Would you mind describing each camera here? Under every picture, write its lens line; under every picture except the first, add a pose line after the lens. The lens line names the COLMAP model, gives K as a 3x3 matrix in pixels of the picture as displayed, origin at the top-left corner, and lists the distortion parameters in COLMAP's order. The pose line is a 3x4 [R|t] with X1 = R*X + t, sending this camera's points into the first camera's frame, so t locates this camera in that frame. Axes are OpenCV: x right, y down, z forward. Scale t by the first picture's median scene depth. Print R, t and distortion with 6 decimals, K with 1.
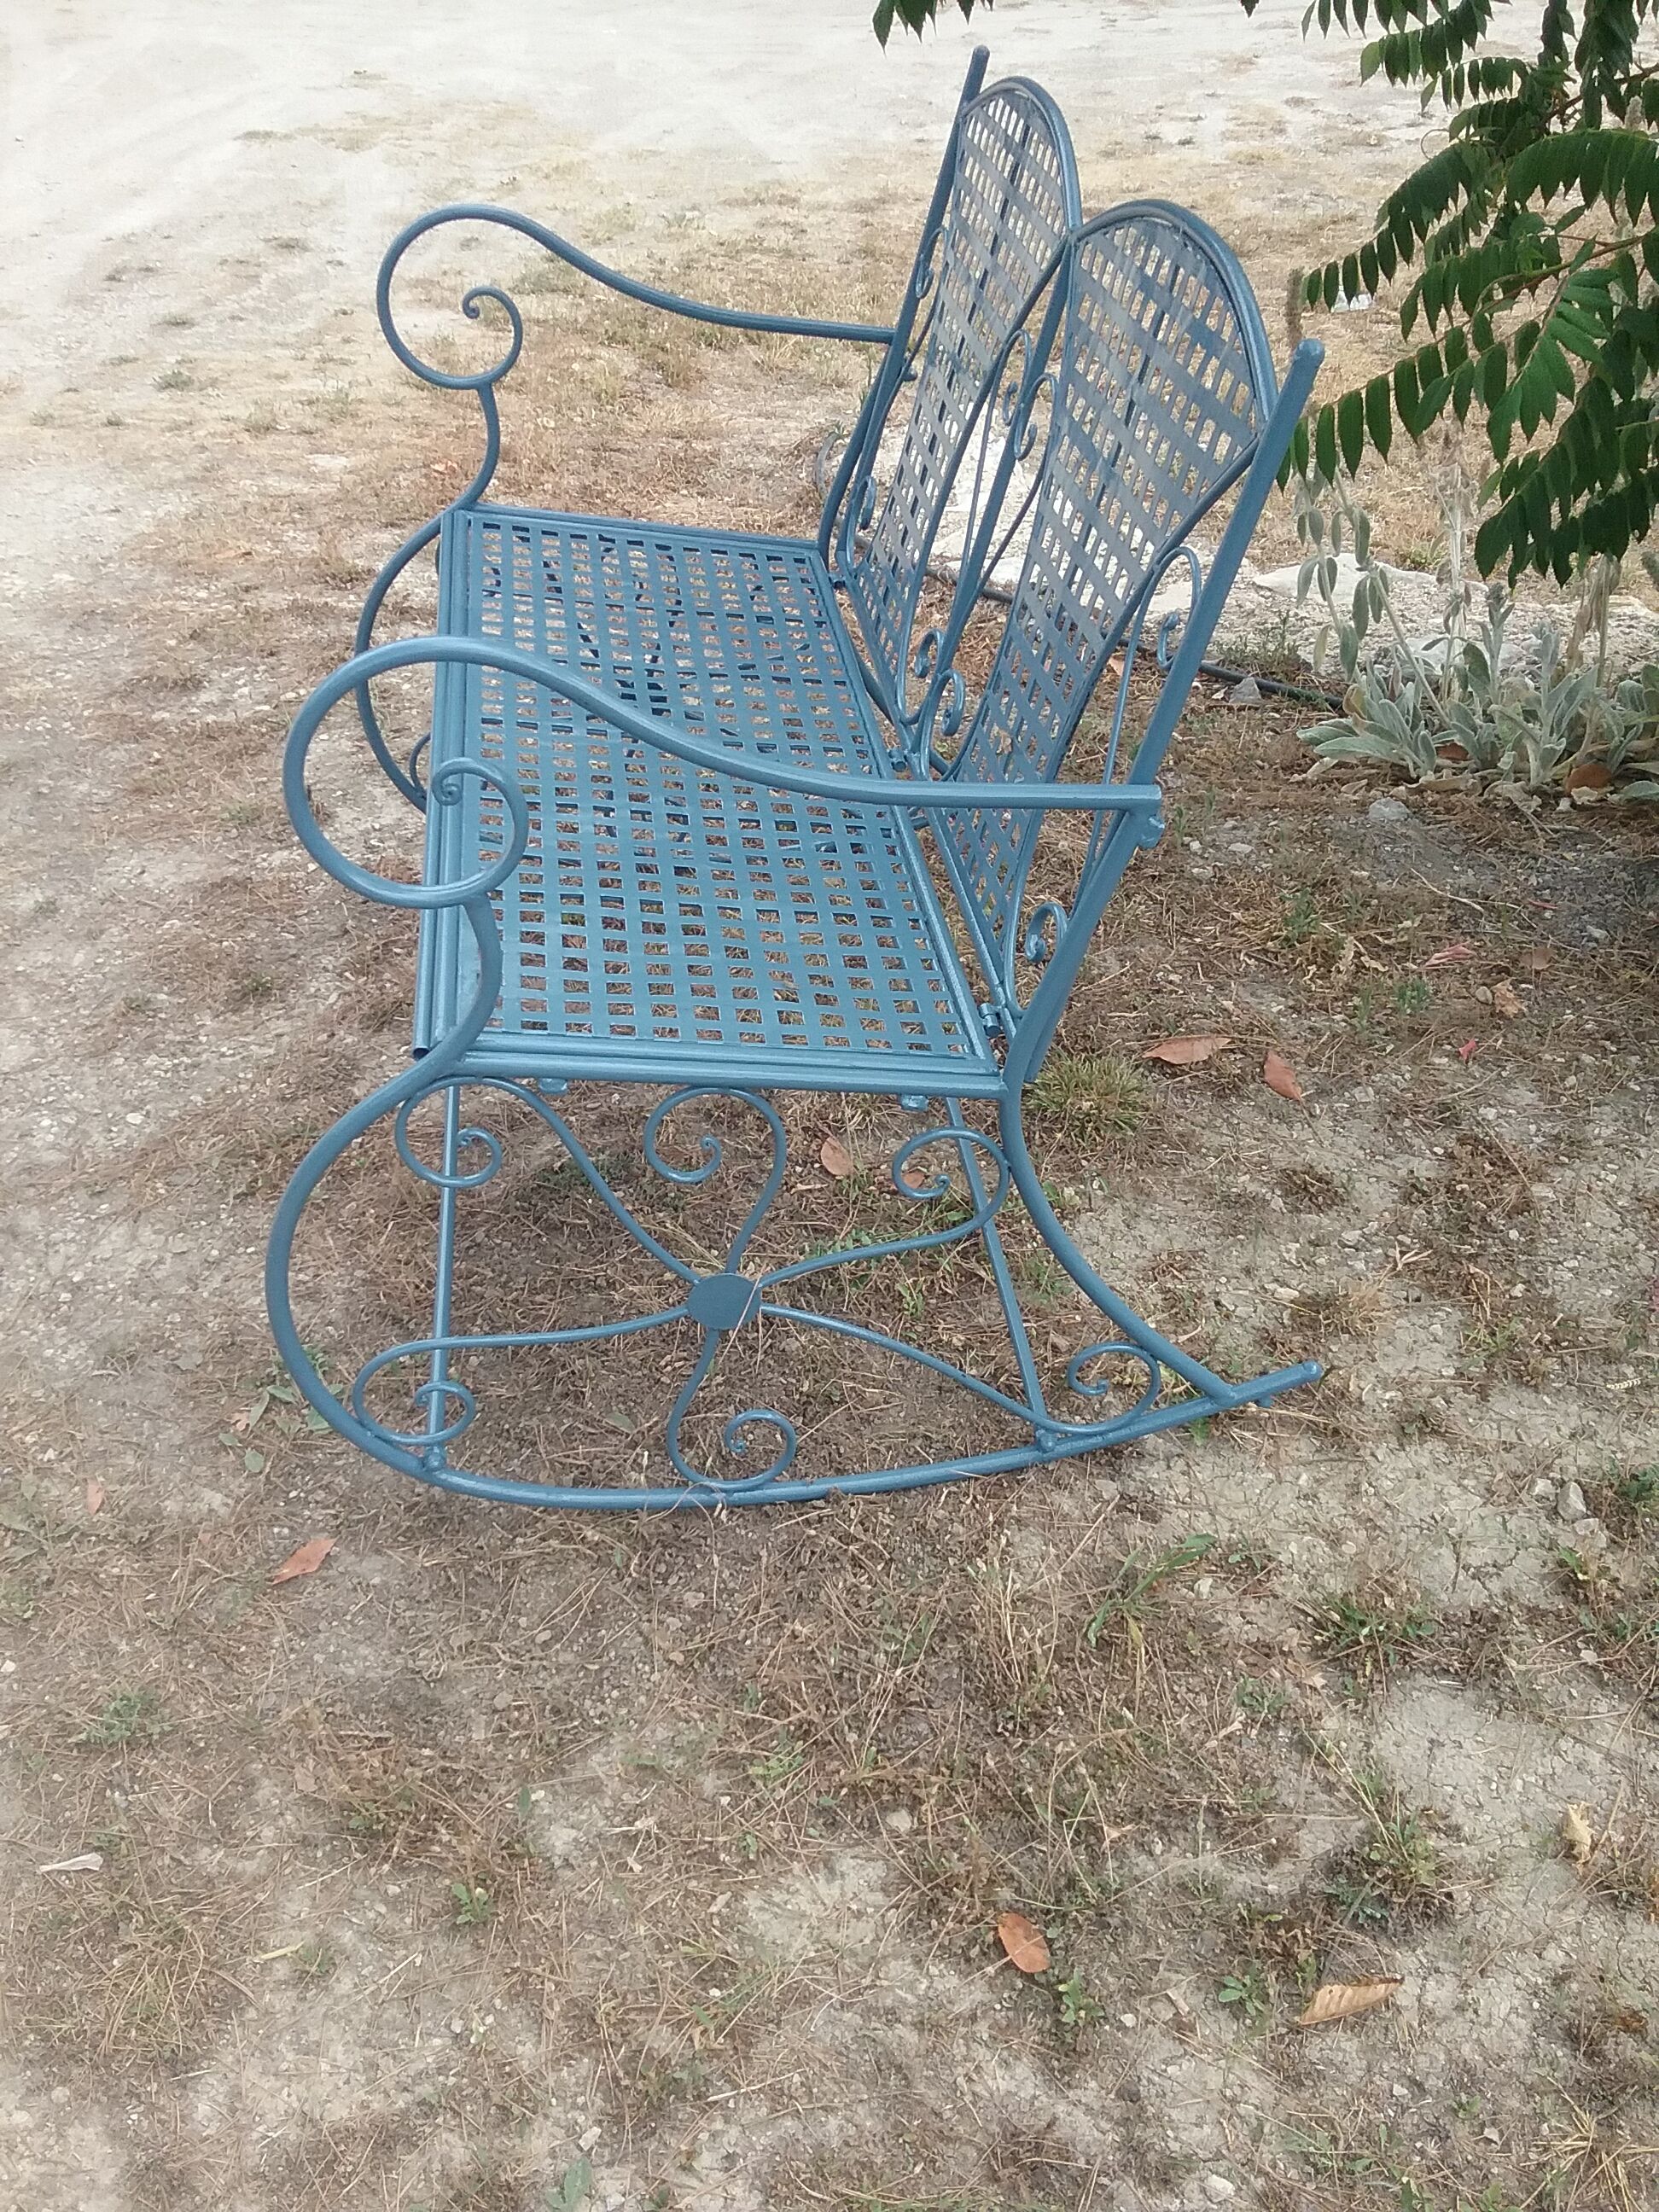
lens RADIAL K [[2133.8, 0, 856.3], [0, 2133.8, 1097.1], [0, 0, 1]] dist [0.136181, -0.329989]
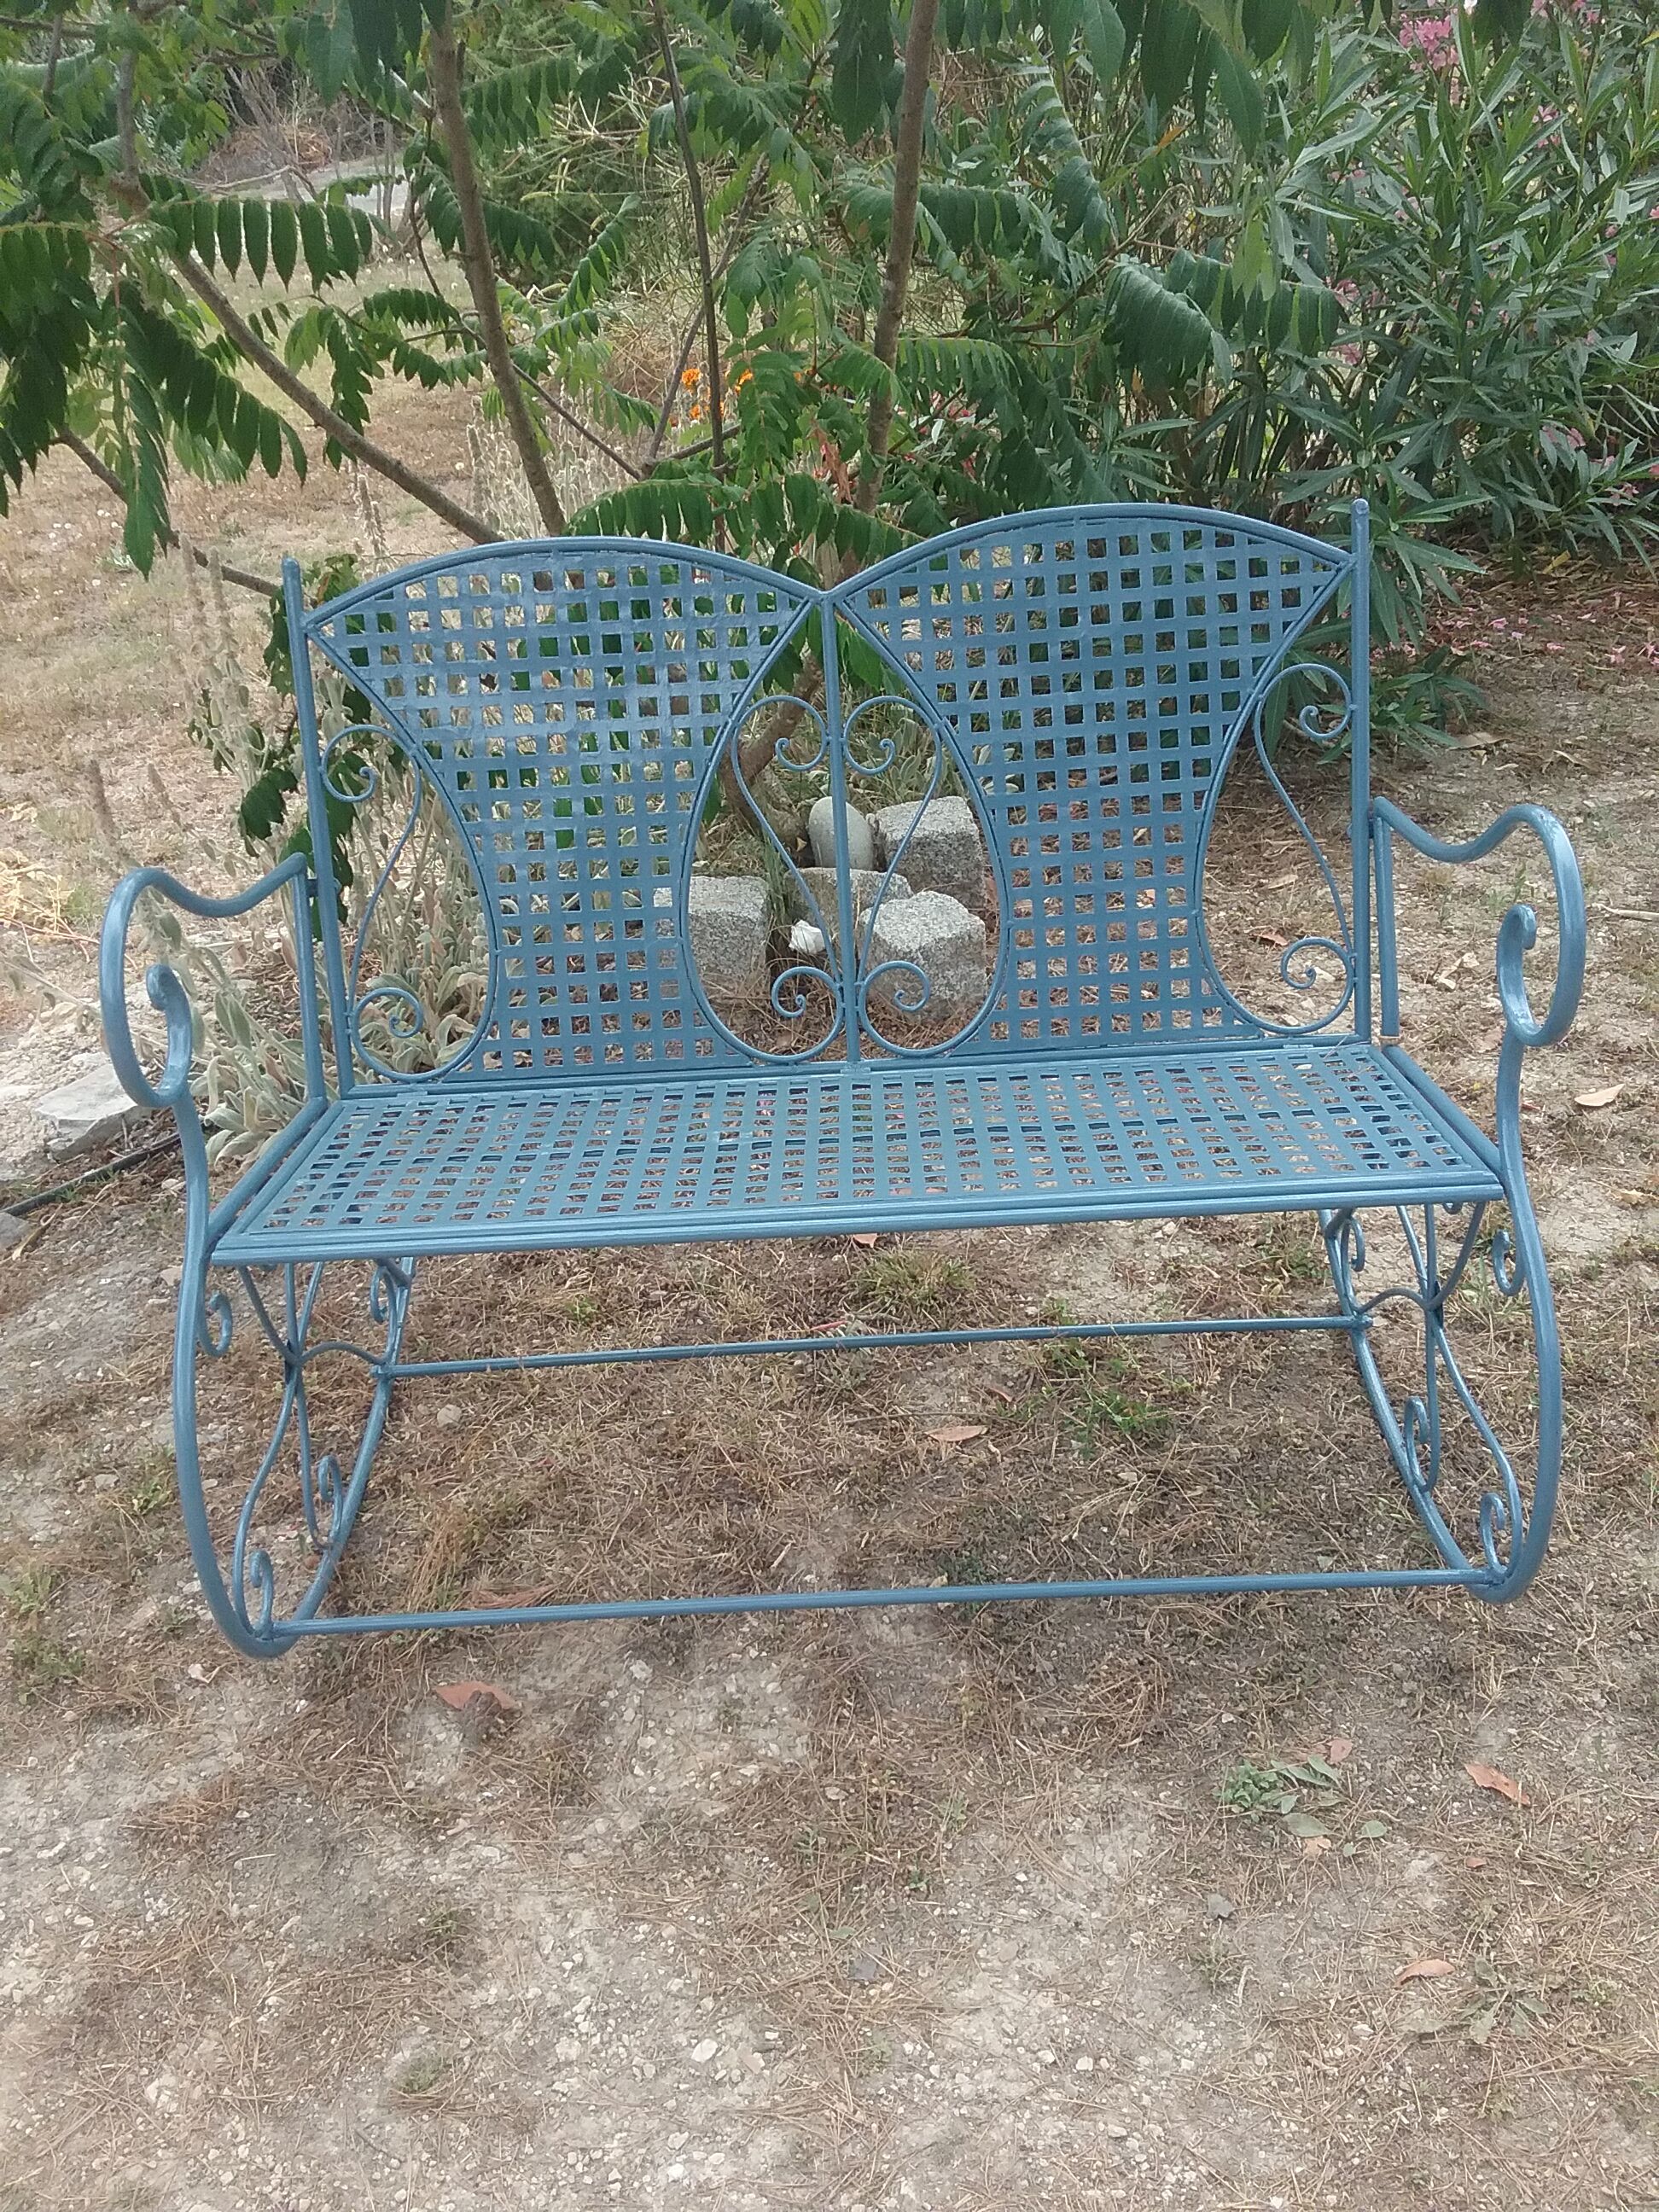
lens RADIAL K [[2038.6, 0, 901.3], [0, 2038.6, 1100.0], [0, 0, 1]] dist [0.070696, -0.140377]
pose [[0.109033, -0.440805, 0.890956, -0.942129], [0.607535, 0.738965, 0.291259, -0.451600], [-0.786774, 0.509530, 0.348376, 0.654746]]
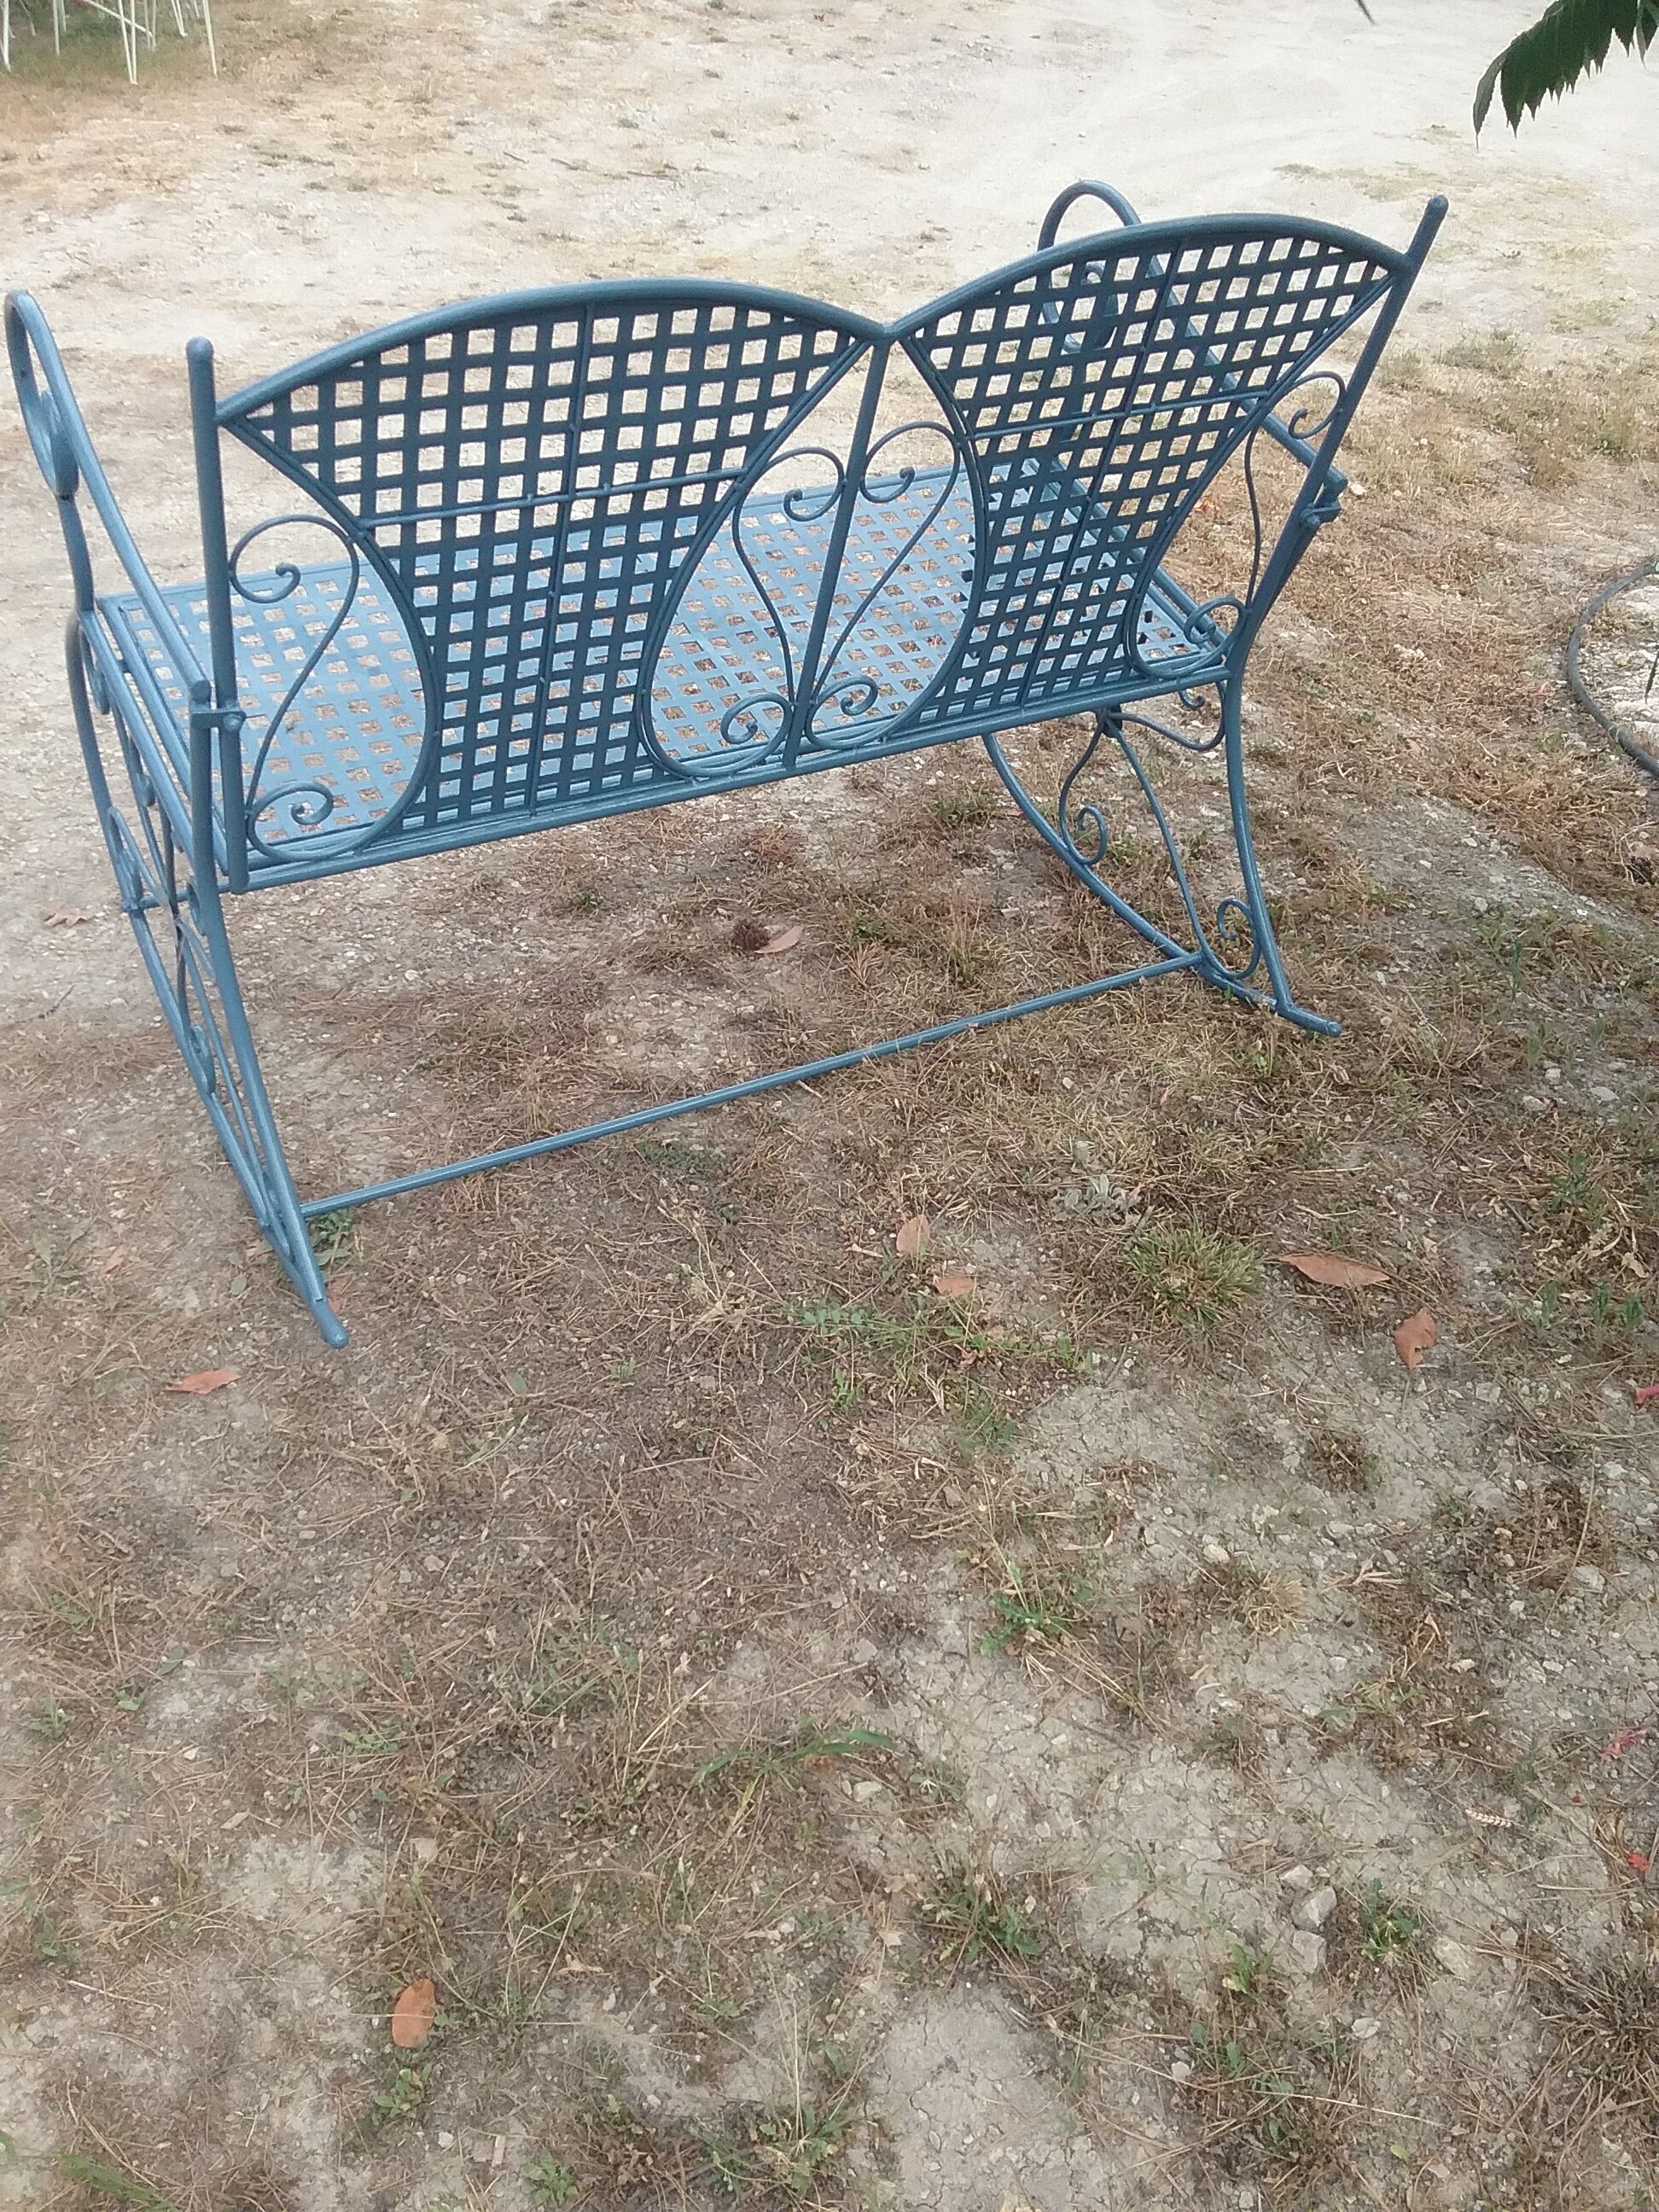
lens RADIAL K [[2117.3, 0, 838.4], [0, 2117.3, 1099.7], [0, 0, 1]] dist [0.100529, -0.213462]
pose [[0.847842, 0.335360, -0.410727, 0.371095], [-0.341784, 0.937847, 0.060229, -0.082740], [0.405397, 0.089316, 0.909767, 0.134354]]
